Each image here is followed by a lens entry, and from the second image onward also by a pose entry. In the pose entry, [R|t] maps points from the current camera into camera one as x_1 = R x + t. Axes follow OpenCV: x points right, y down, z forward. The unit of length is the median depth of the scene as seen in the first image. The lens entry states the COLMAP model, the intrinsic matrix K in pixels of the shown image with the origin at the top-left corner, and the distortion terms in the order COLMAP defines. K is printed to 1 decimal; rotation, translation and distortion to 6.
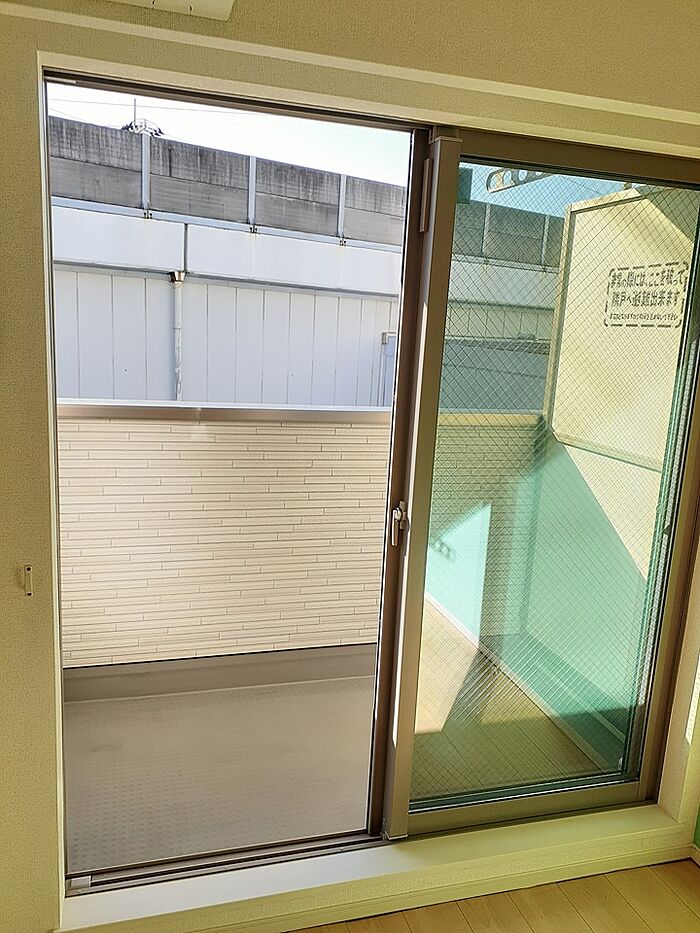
lens RADIAL K [[735.7, 0, 363.0], [0, 735.7, 469.5], [0, 0, 1]] dist [0.006075, -0.001852]
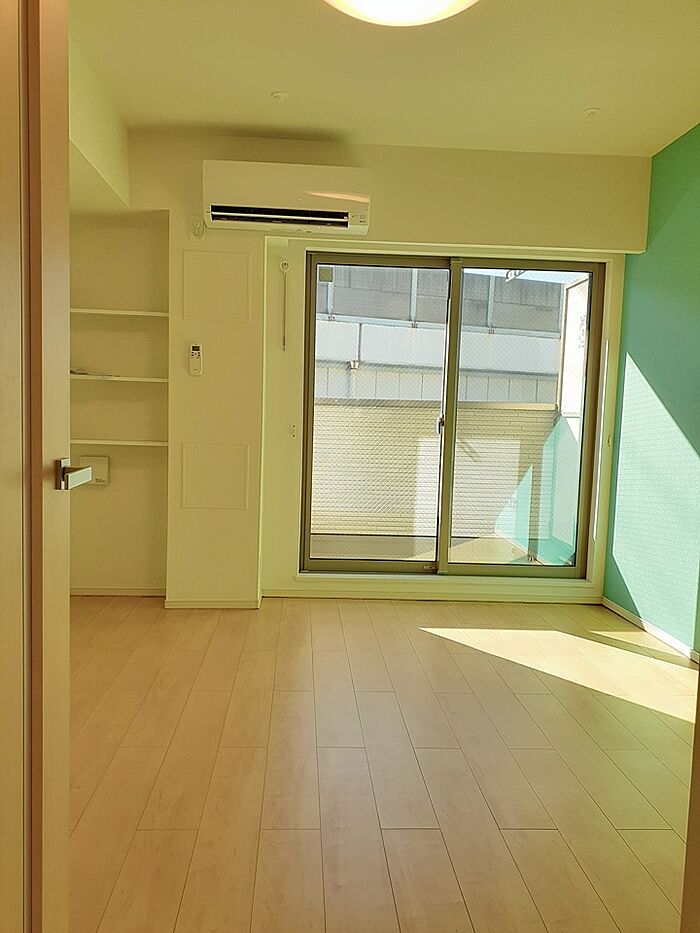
lens RADIAL K [[746.1, 0, 343.9], [0, 746.1, 468.2], [0, 0, 1]] dist [0.008482, -0.001244]
pose [[0.967569, -0.011167, -0.252358, 0.045725], [-0.022585, 0.991197, -0.130454, 0.070270], [0.251593, 0.131922, 0.958800, -0.173581]]
